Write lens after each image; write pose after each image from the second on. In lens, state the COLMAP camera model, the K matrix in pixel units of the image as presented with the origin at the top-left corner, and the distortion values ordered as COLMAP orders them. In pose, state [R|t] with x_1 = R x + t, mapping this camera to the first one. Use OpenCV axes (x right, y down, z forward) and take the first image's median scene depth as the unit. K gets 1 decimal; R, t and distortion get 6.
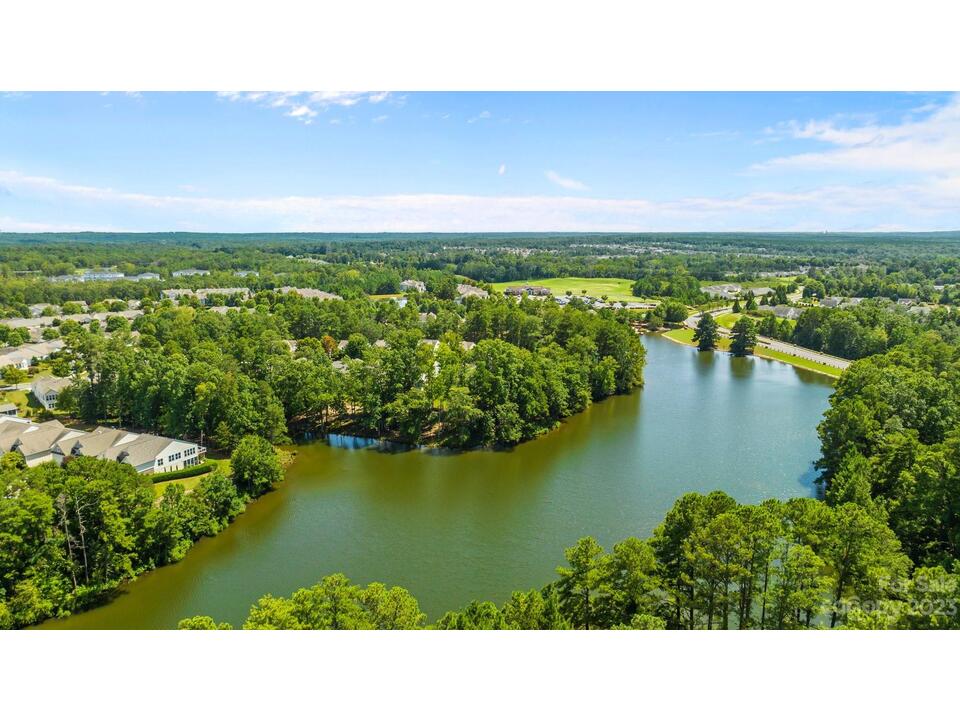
lens RADIAL K [[678.6, 0, 480.0], [0, 678.6, 360.0], [0, 0, 1]] dist [-0.016269, 0.003097]
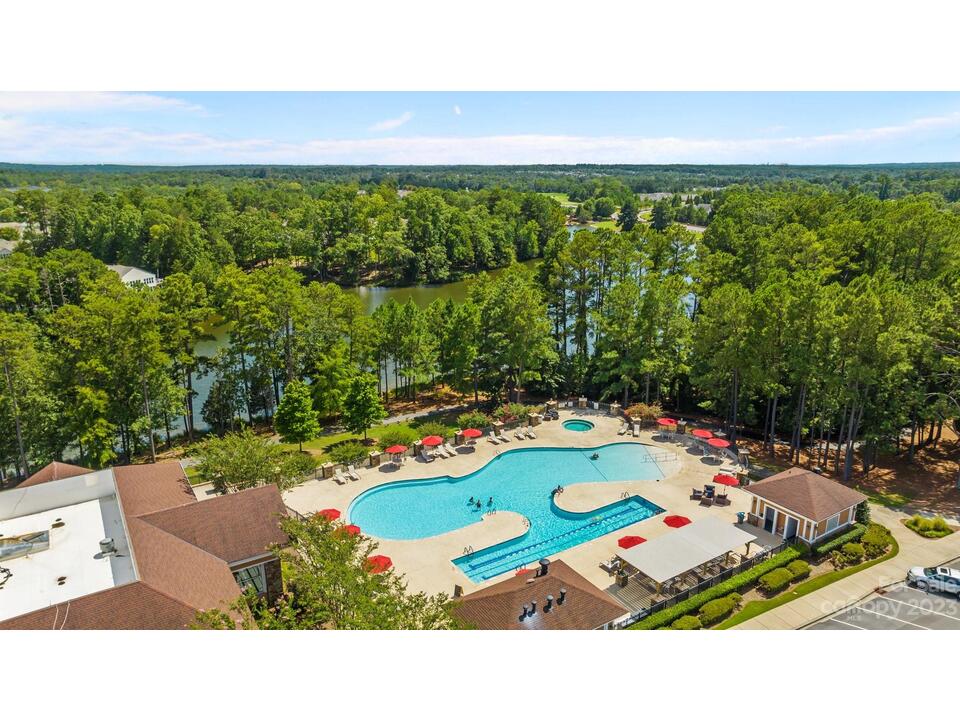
lens RADIAL K [[678.6, 0, 480.0], [0, 678.6, 360.0], [0, 0, 1]] dist [-0.016269, 0.003097]
pose [[0.997087, -0.023704, 0.072493, 0.025515], [0.017006, 0.995645, 0.091656, 0.144121], [-0.074350, -0.090156, 0.993148, -0.130481]]
